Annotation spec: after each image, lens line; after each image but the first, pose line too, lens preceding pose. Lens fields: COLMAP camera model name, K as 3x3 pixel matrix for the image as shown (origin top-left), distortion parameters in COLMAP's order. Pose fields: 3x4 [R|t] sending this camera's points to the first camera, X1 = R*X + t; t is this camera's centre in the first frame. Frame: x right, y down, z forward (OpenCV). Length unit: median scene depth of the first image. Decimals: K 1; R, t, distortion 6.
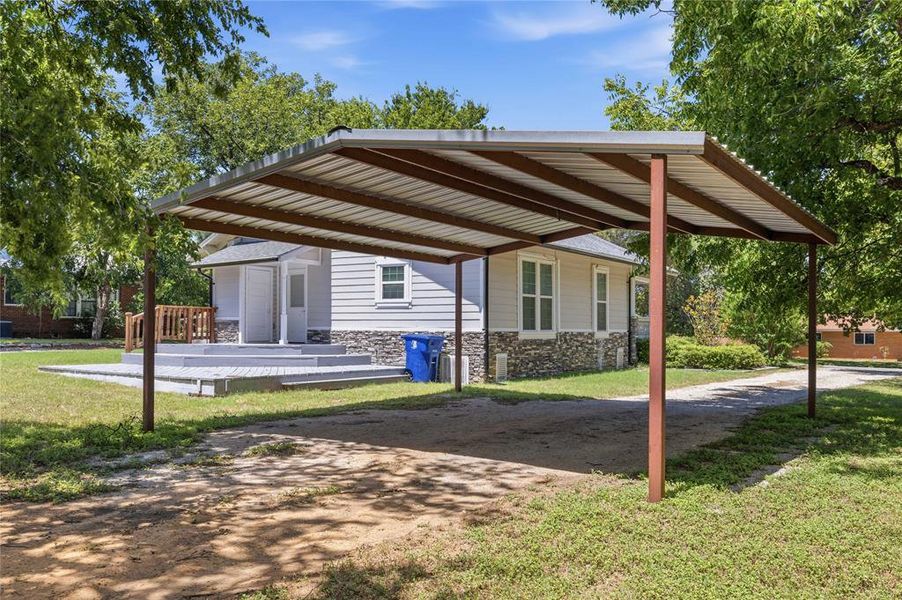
lens RADIAL K [[762.0, 0, 451.9], [0, 762.0, 328.1], [0, 0, 1]] dist [-0.004527, -0.001014]
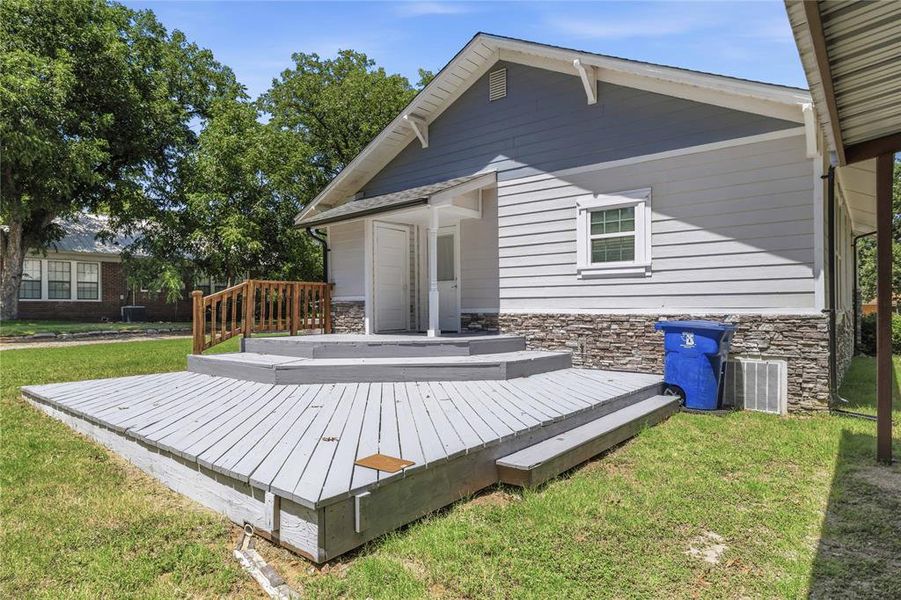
lens RADIAL K [[533.1, 0, 440.9], [0, 533.1, 310.8], [0, 0, 1]] dist [0.001667, 0.000061]
pose [[0.994019, -0.012542, -0.108486, -0.166849], [0.013487, 0.999877, 0.007982, -0.004359], [0.108372, -0.009398, 0.994066, 0.553556]]
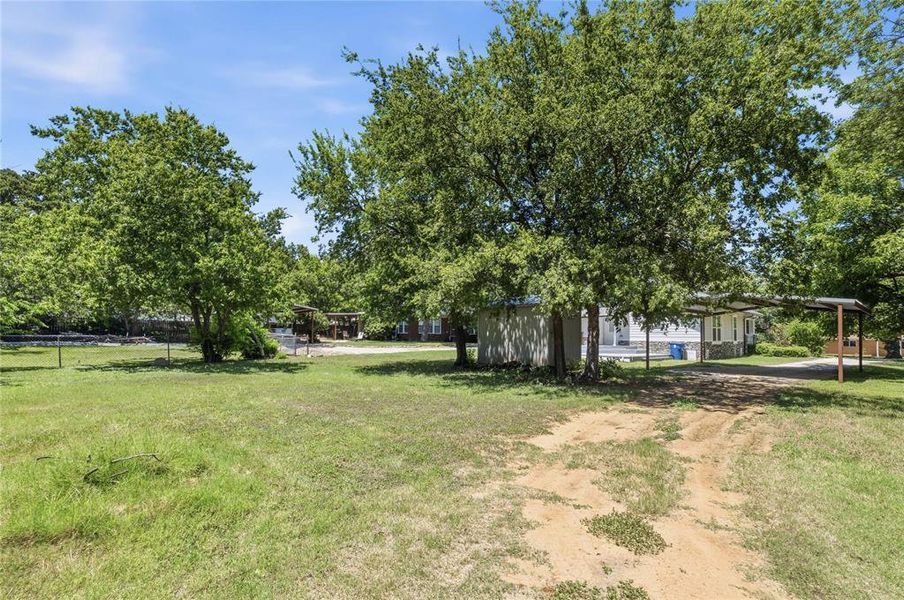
lens RADIAL K [[404.5, 0, 449.6], [0, 404.5, 310.0], [0, 0, 1]] dist [0.000720, 0.000223]
pose [[0.970518, -0.007617, -0.240909, -0.449411], [-0.005415, 0.998559, -0.053388, -0.024226], [0.240968, 0.053119, 0.969078, -0.585780]]
